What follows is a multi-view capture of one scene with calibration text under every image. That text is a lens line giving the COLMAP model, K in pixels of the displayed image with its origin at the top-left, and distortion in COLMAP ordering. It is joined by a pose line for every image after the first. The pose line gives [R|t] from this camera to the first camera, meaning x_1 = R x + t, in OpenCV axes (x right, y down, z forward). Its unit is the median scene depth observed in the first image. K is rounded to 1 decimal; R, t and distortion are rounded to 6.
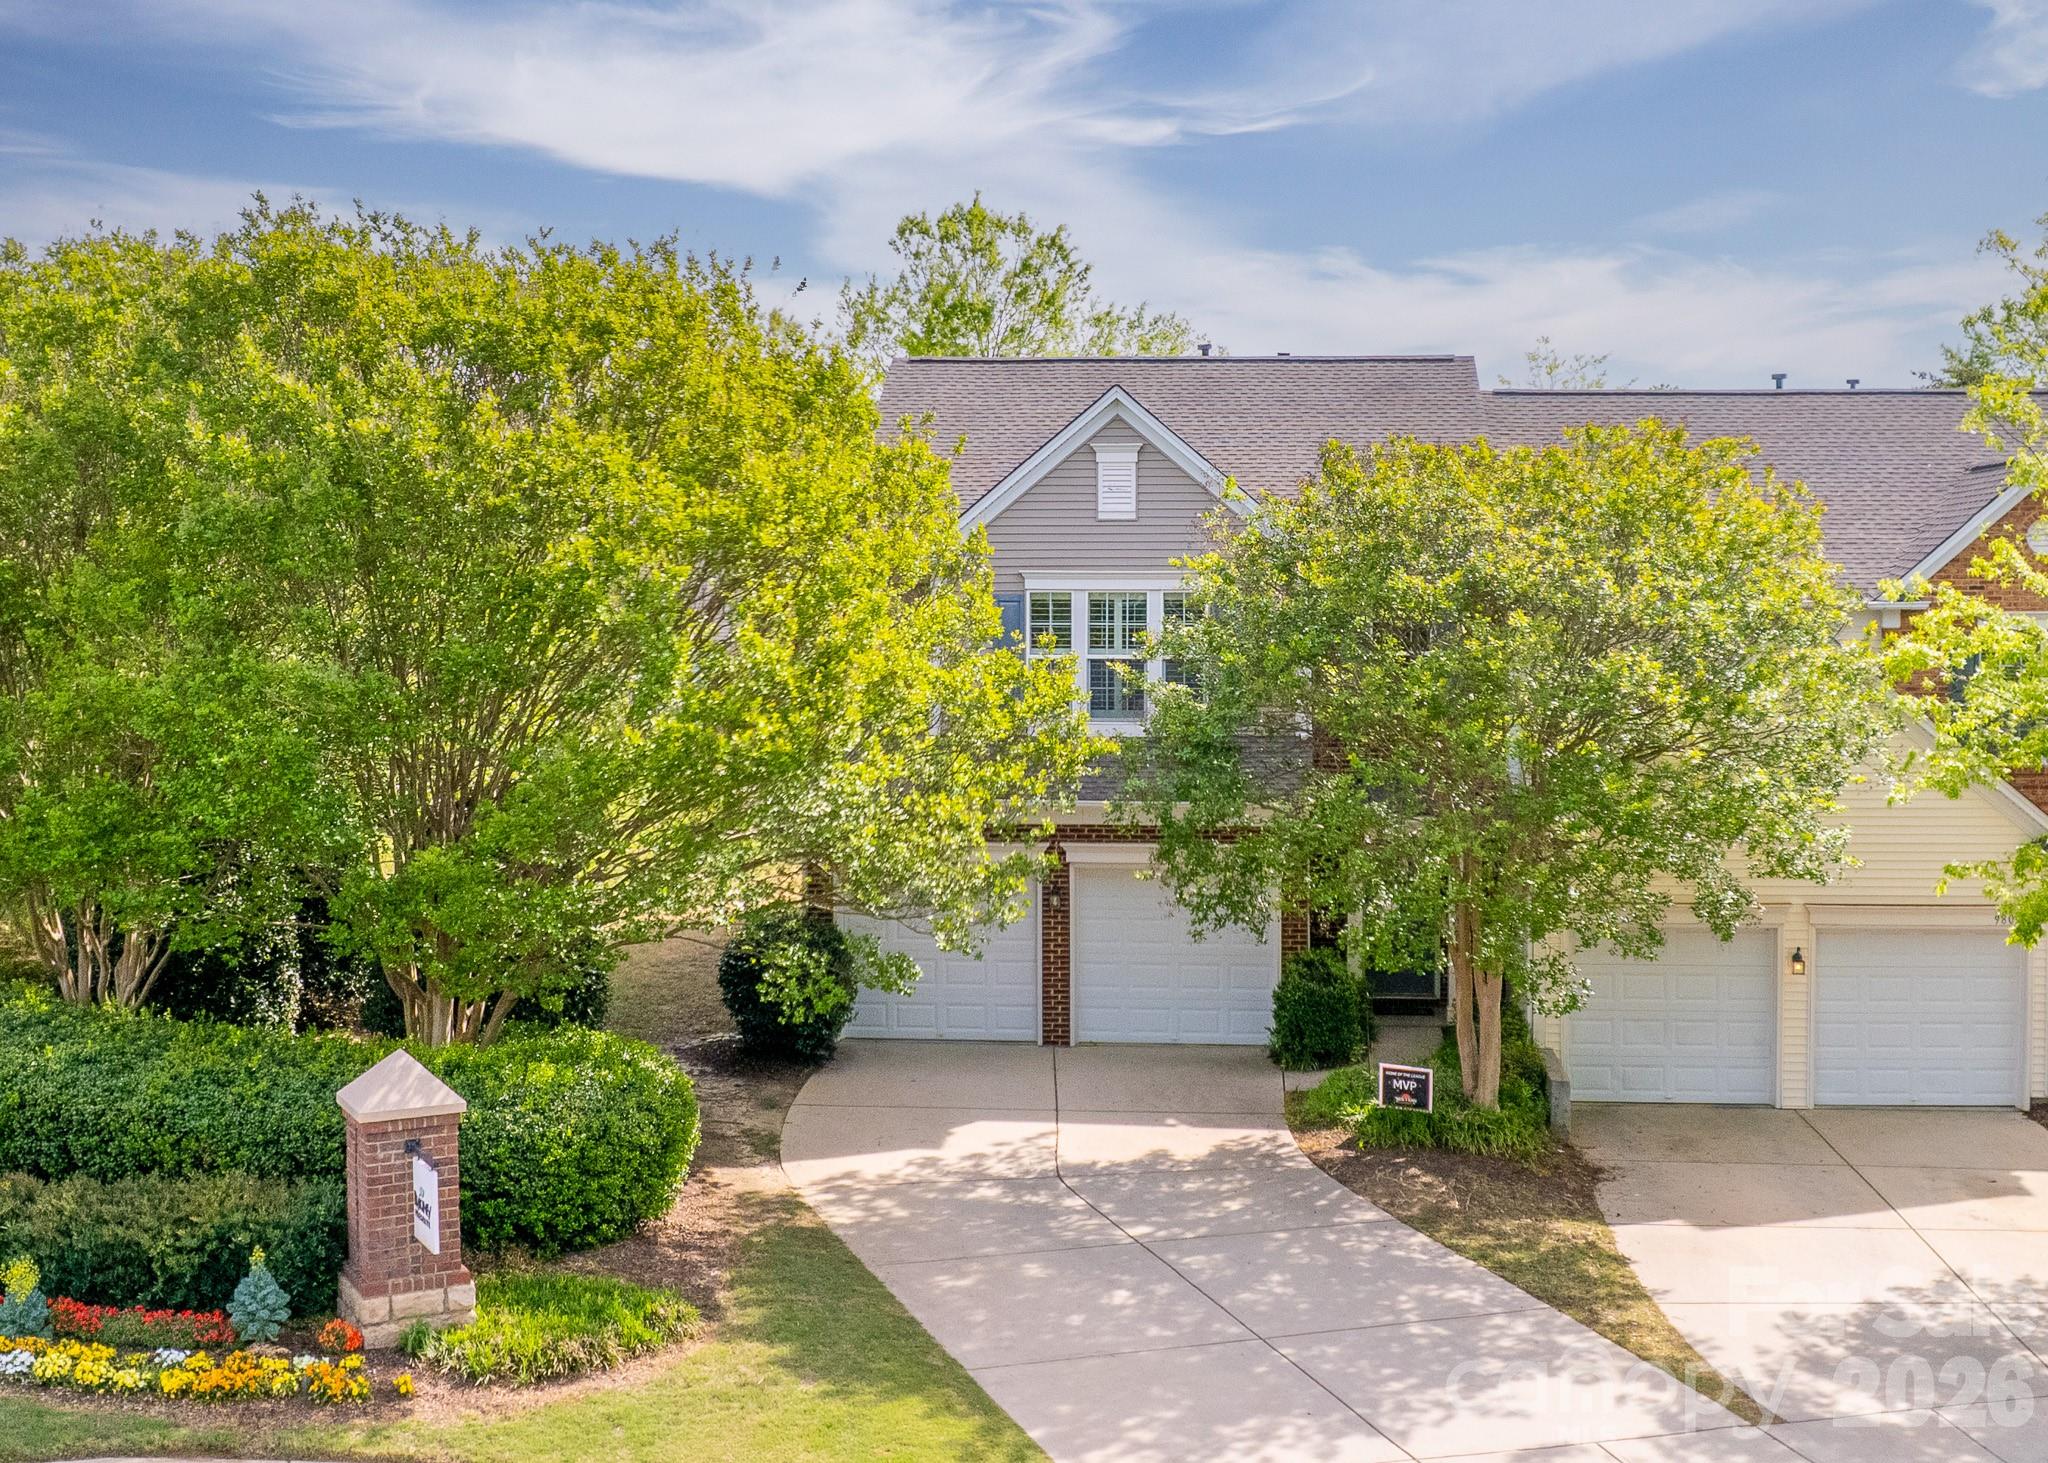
lens RADIAL K [[2921.9, 0, 1024.0], [0, 2921.9, 731.5], [0, 0, 1]] dist [-0.086716, 0.073654]
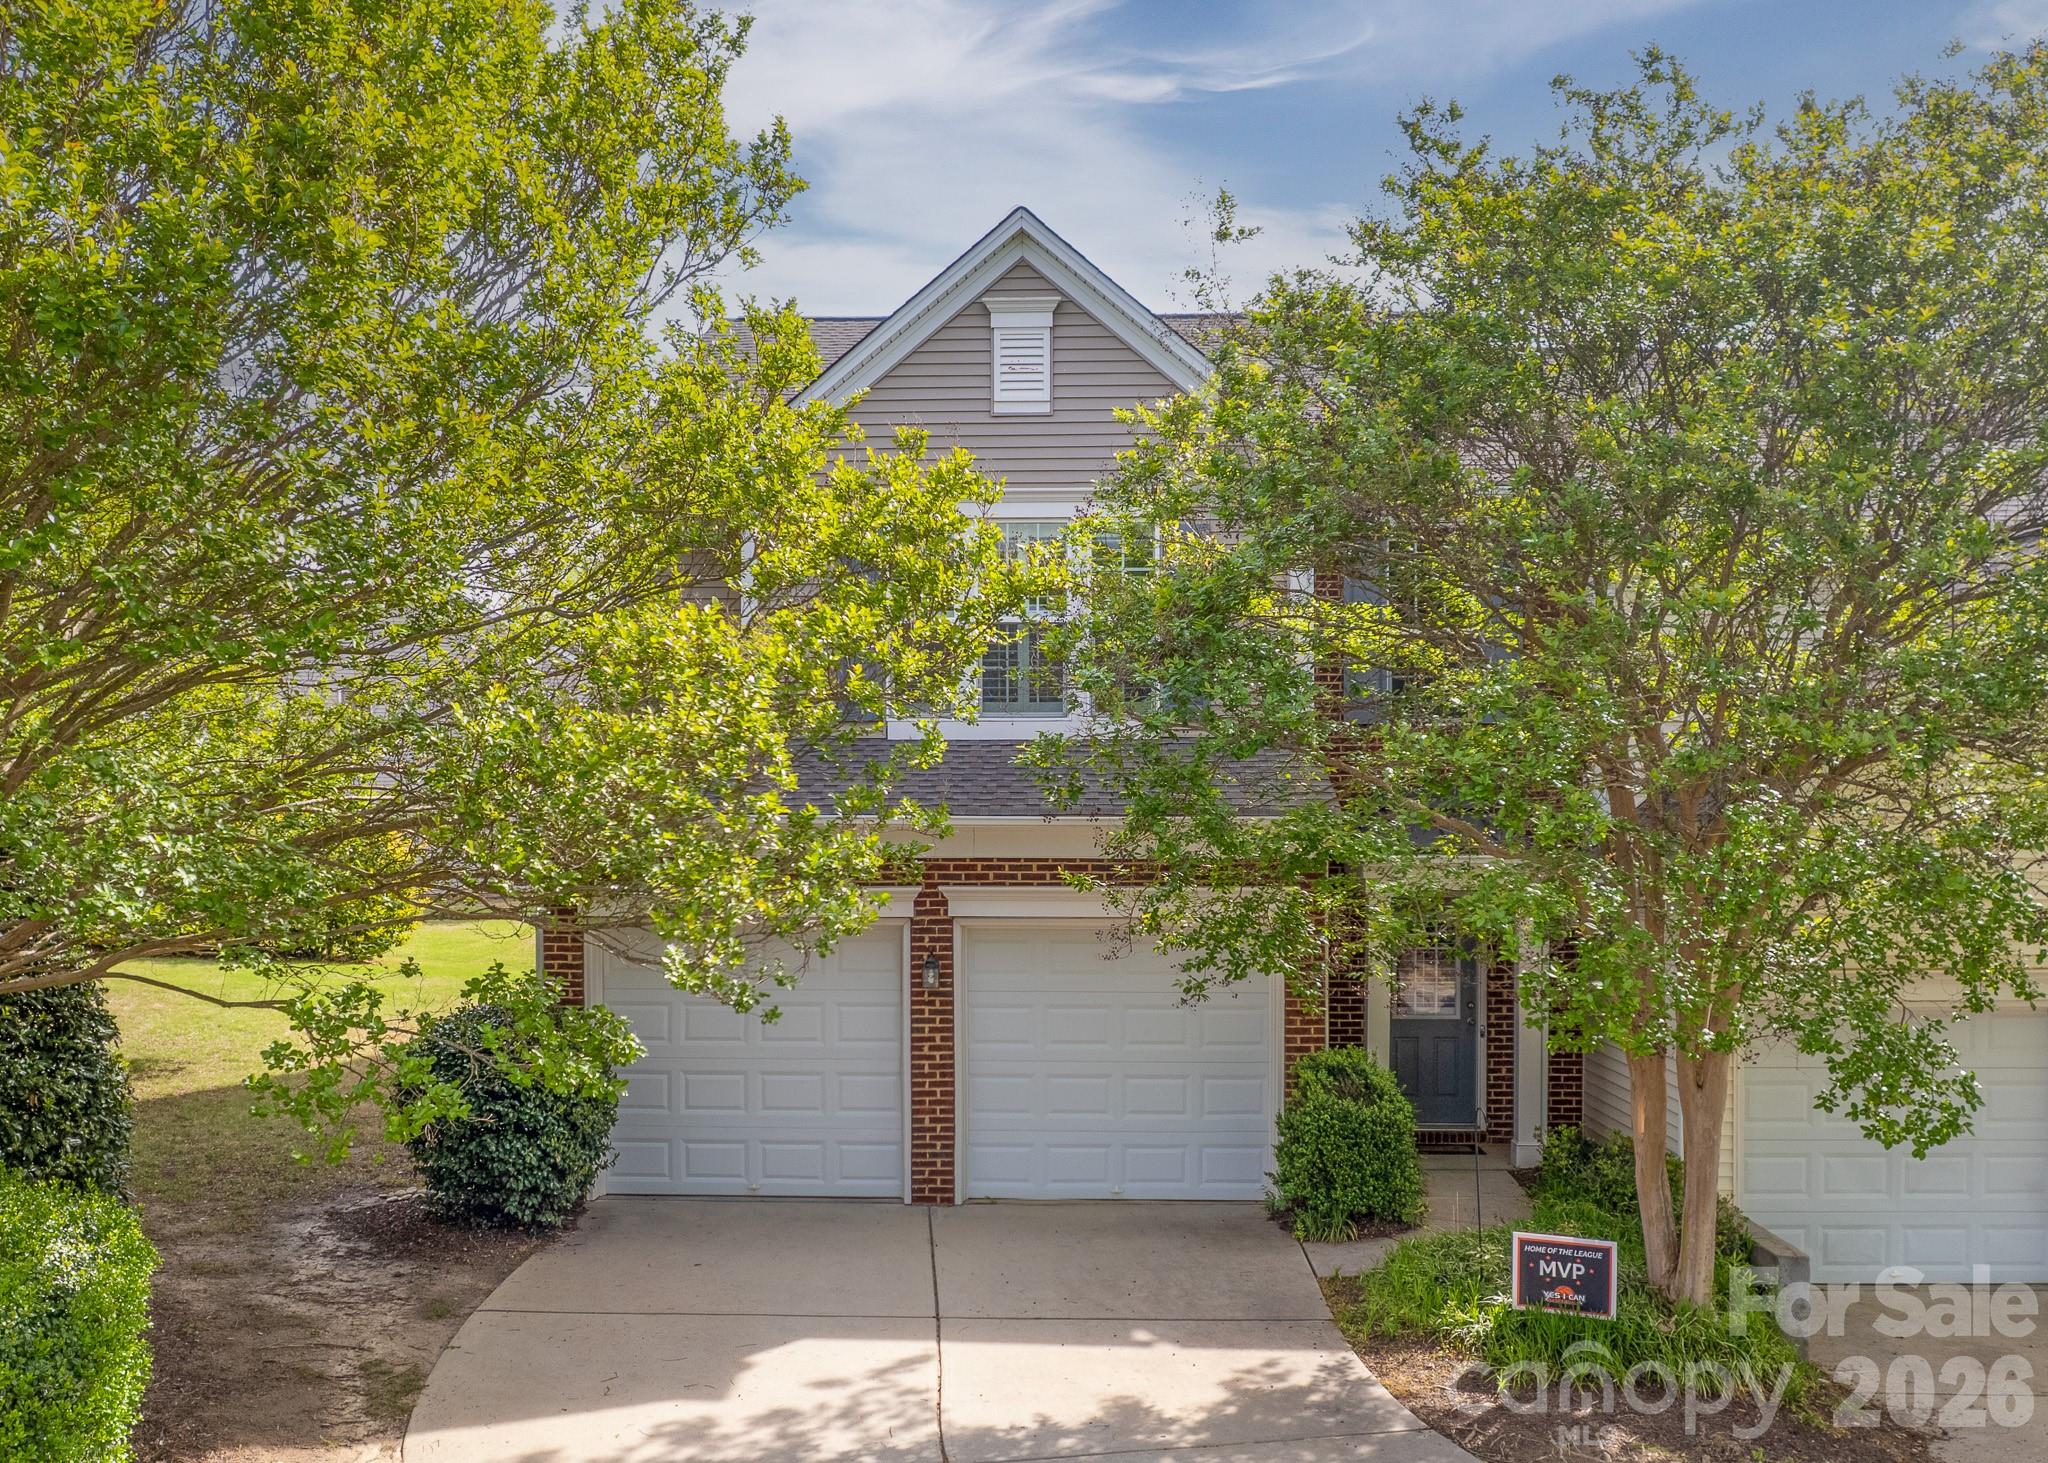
lens RADIAL K [[2921.9, 0, 1024.0], [0, 2921.9, 731.5], [0, 0, 1]] dist [-0.086716, 0.073654]
pose [[0.998975, -0.000811, 0.045262, 0.002358], [0.003217, 0.998583, -0.053114, 0.044359], [-0.045155, 0.053205, 0.997562, 0.414263]]
